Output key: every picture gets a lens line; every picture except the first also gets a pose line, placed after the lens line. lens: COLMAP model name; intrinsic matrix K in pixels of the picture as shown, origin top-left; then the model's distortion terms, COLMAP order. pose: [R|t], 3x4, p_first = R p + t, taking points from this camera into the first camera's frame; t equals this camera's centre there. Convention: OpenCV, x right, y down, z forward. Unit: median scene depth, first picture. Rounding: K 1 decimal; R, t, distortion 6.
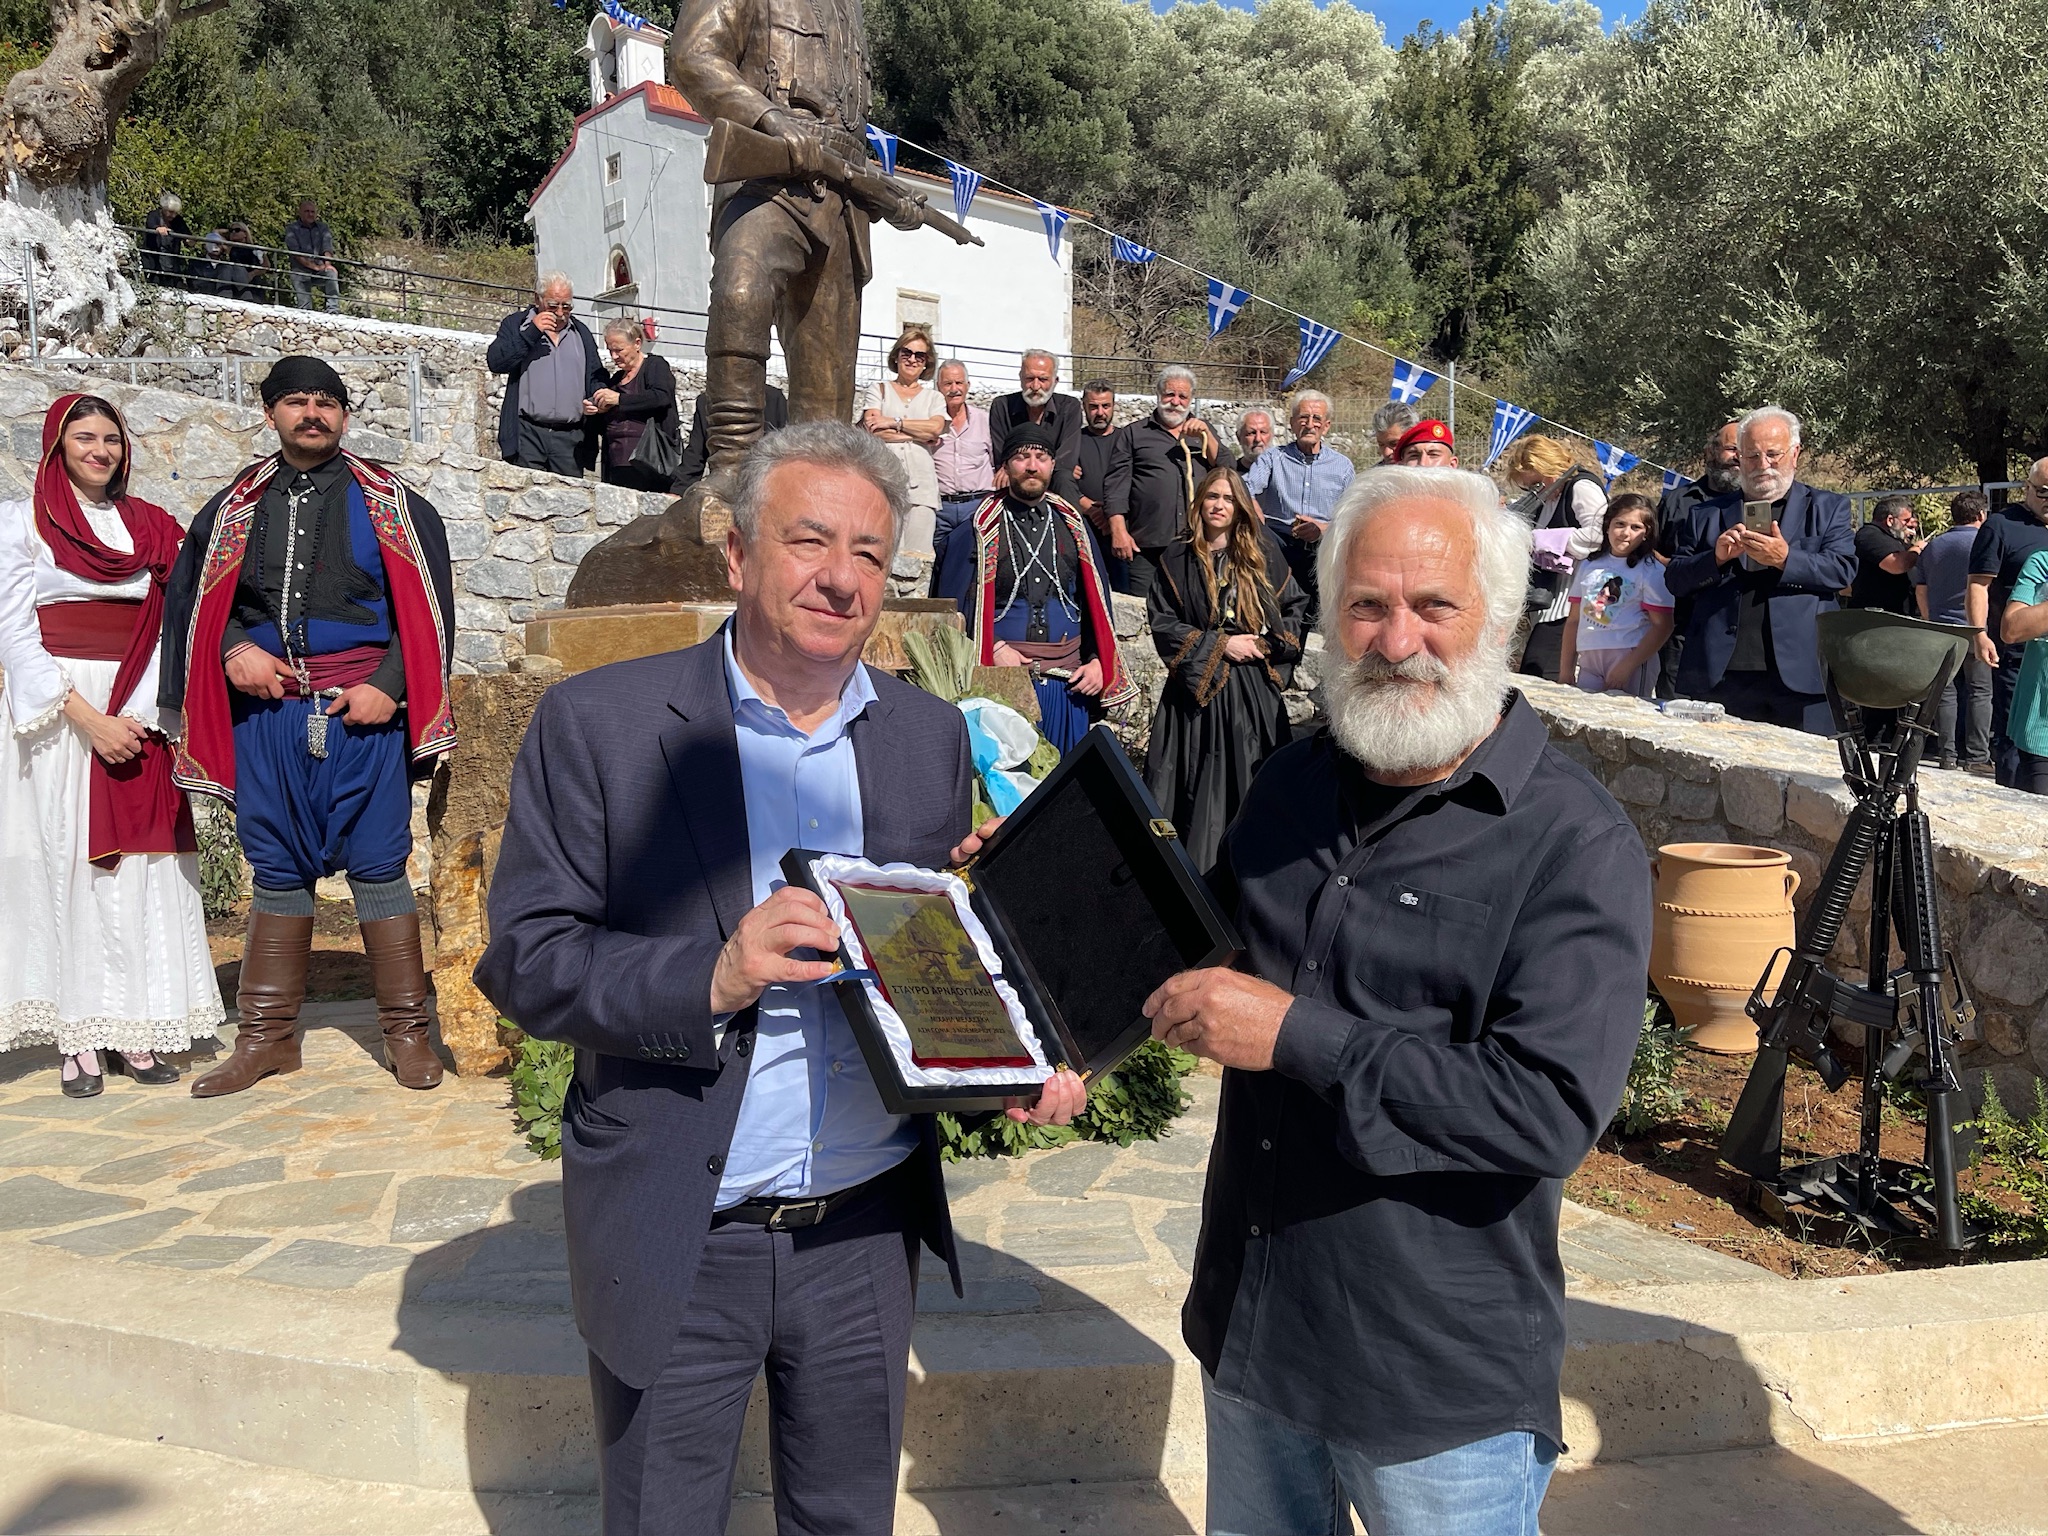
lens RADIAL K [[1551.0, 0, 1037.5], [0, 1551.0, 749.9], [0, 0, 1]] dist [0.063207, -0.081917]
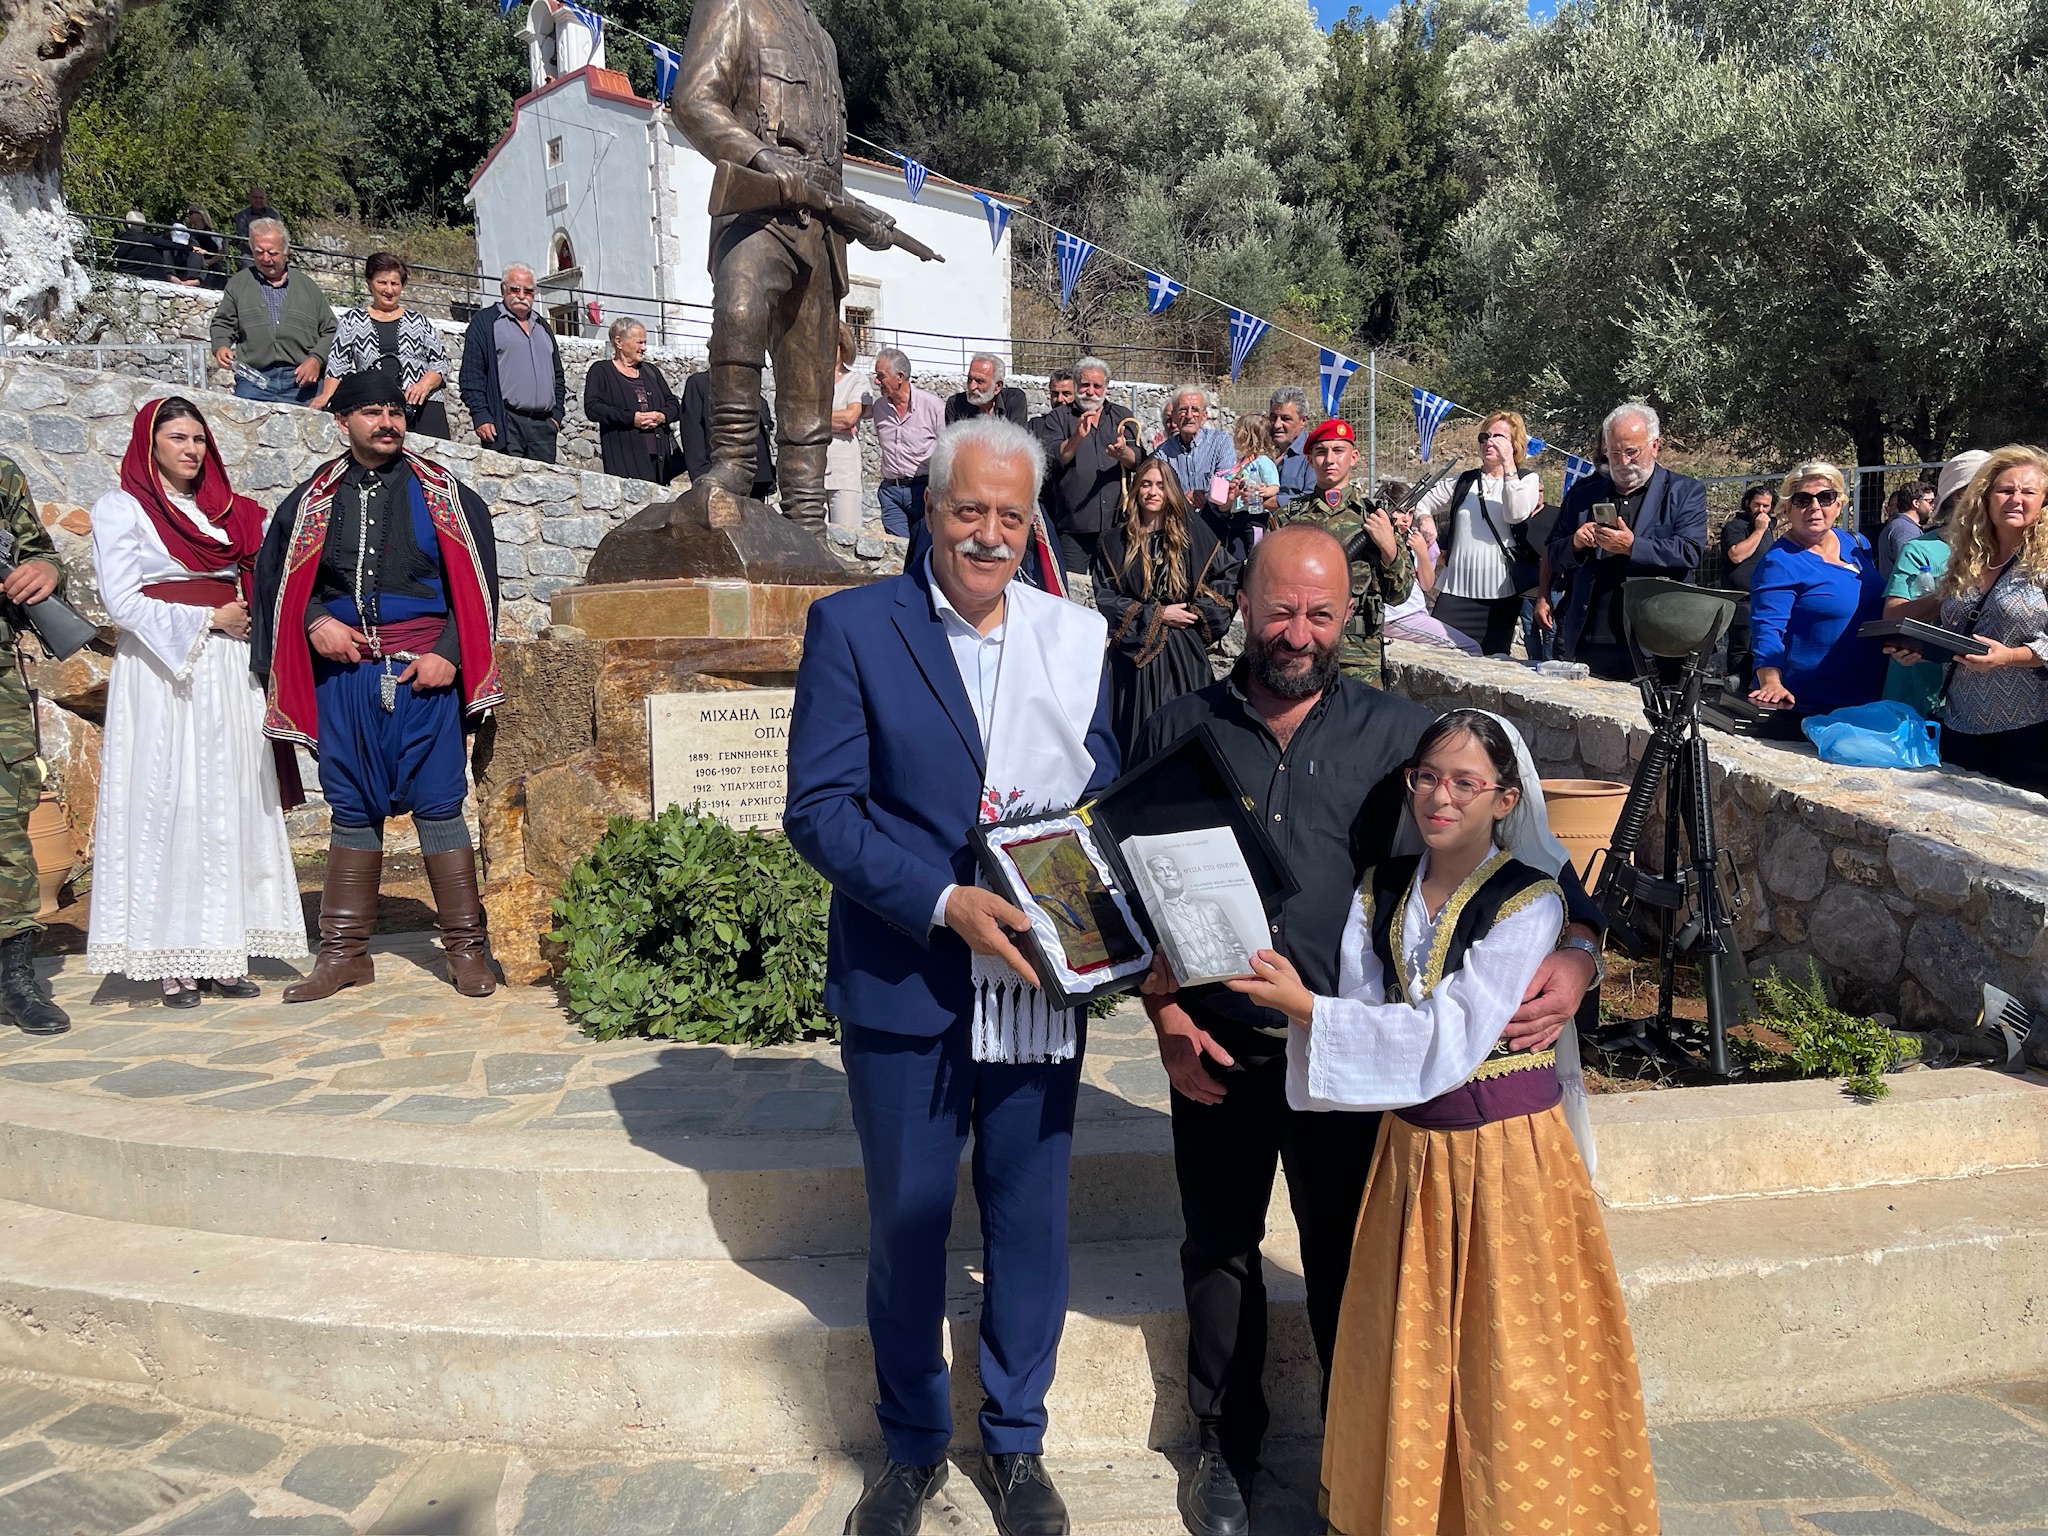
lens RADIAL K [[1551.0, 0, 1044.7], [0, 1551.0, 760.6], [0, 0, 1]] dist [0.063207, -0.081917]
pose [[0.999030, -0.008965, 0.043114, -0.015945], [0.008134, 0.999779, 0.019411, 0.018513], [-0.043278, -0.019041, 0.998882, -0.157075]]
